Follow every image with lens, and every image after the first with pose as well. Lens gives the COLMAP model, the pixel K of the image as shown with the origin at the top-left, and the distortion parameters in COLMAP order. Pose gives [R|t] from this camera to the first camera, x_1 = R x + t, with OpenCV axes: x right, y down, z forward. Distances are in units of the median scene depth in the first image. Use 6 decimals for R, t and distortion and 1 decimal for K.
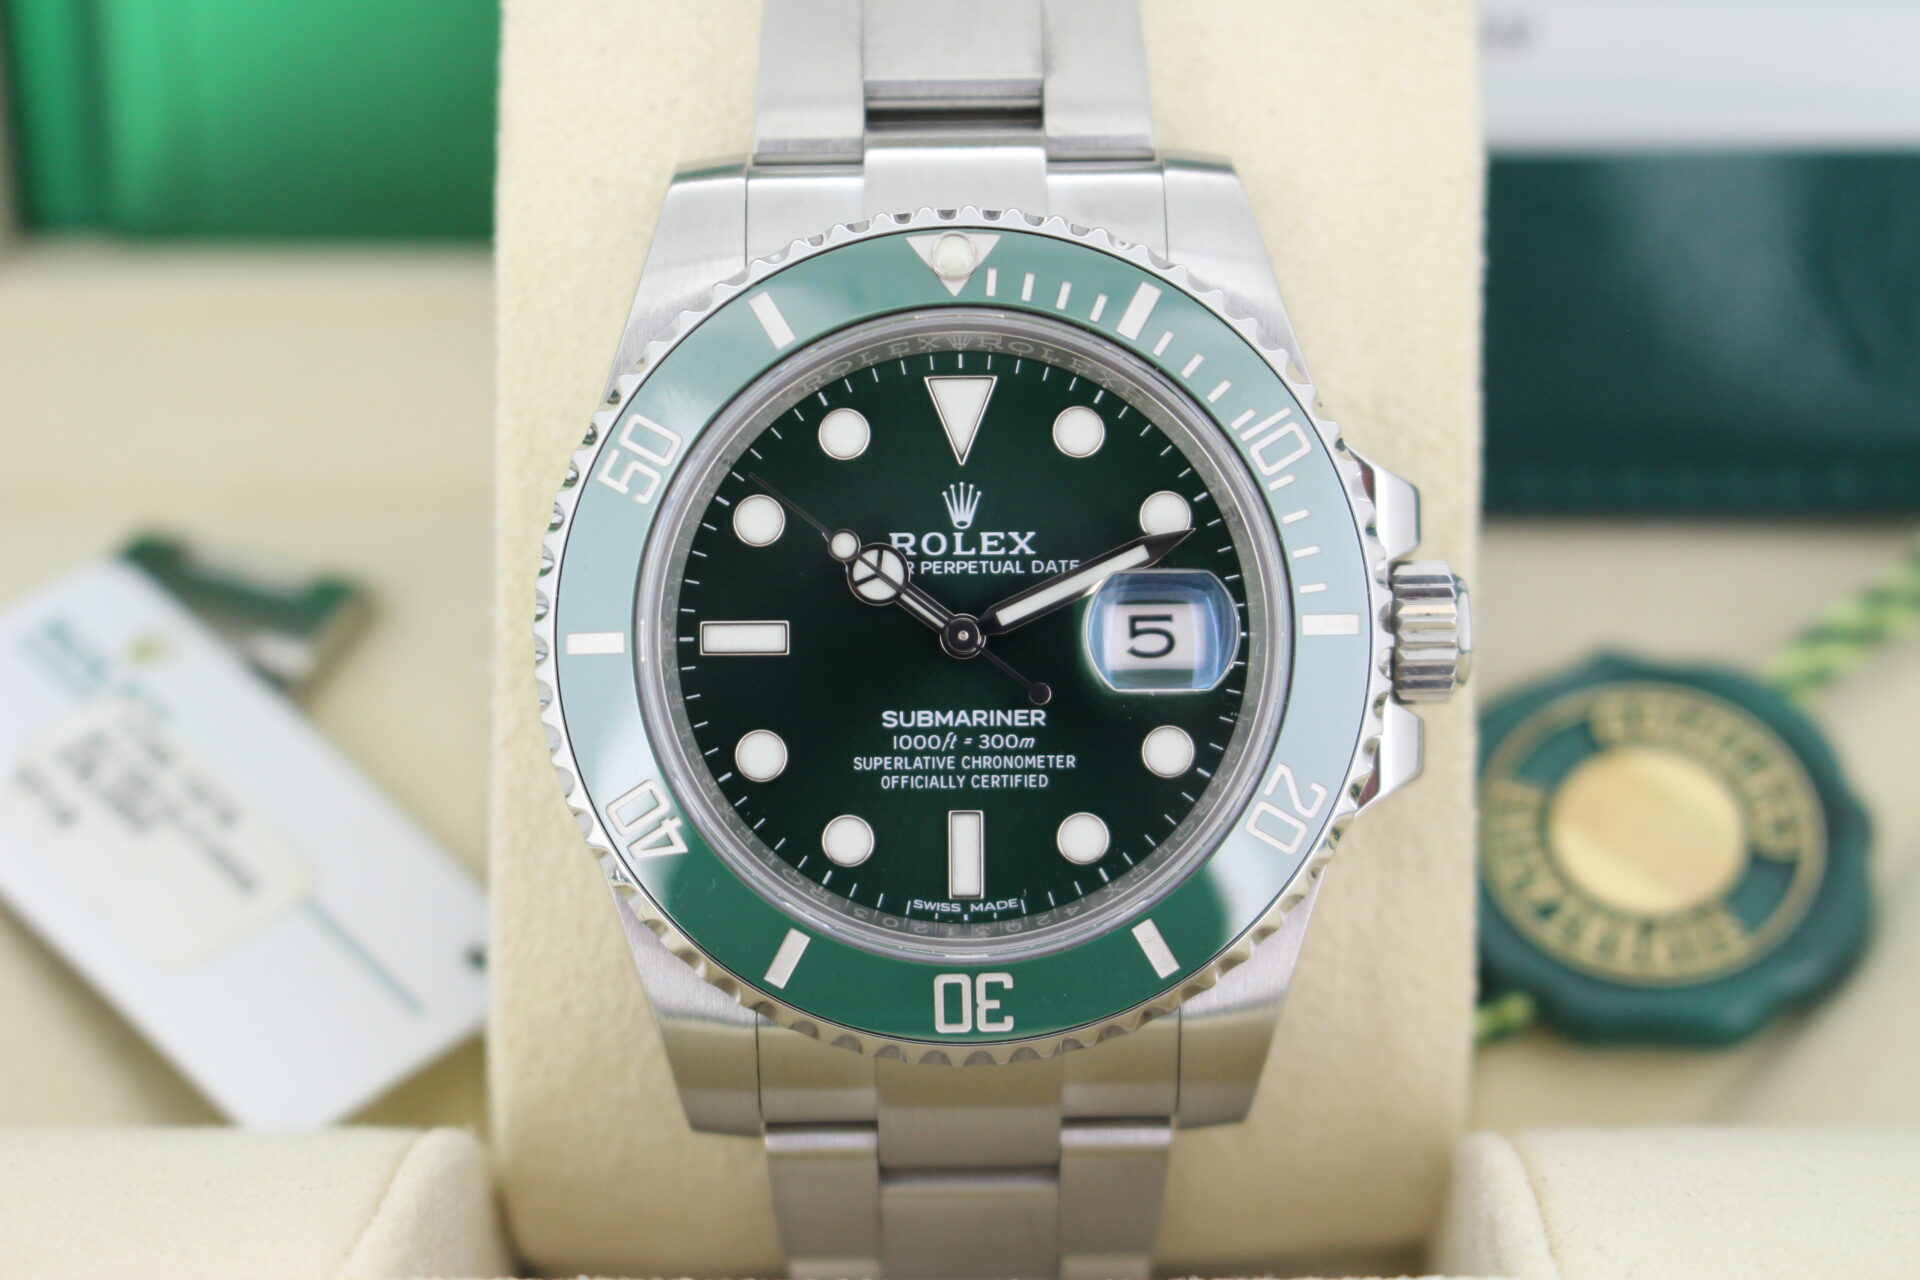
lens RADIAL K [[3910.6, 0, 923.8], [0, 3910.6, 705.3], [0, 0, 1]] dist [0.139751, 0.000000]
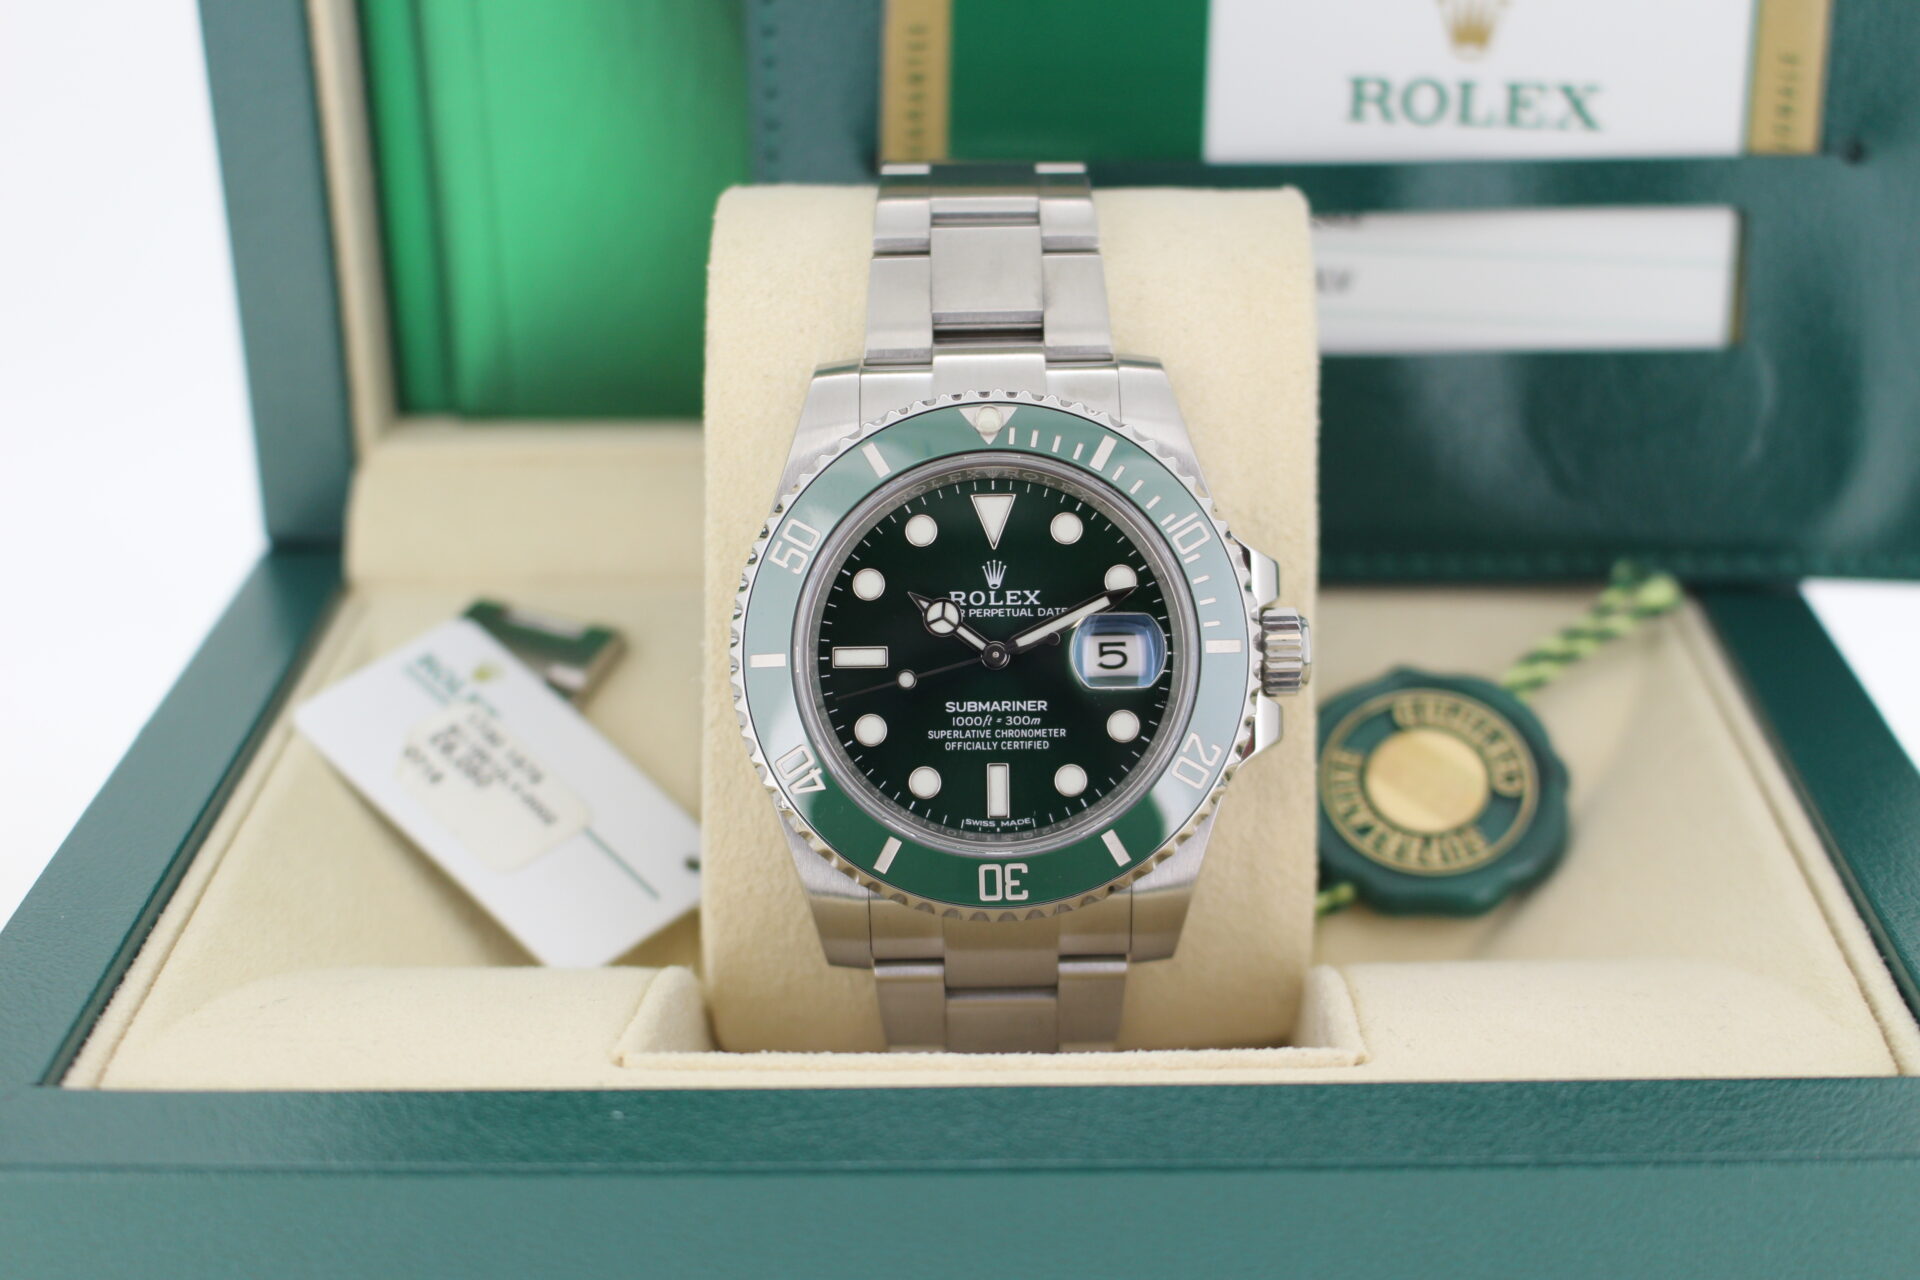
lens RADIAL K [[2725.1, 0, 938.1], [0, 2725.1, 718.1], [0, 0, 1]] dist [0.019402, 0.000000]
pose [[0.999901, -0.005853, -0.012797, 0.000579], [0.005734, 0.999940, -0.009297, 0.018517], [0.012850, 0.009223, 0.999875, -0.123023]]
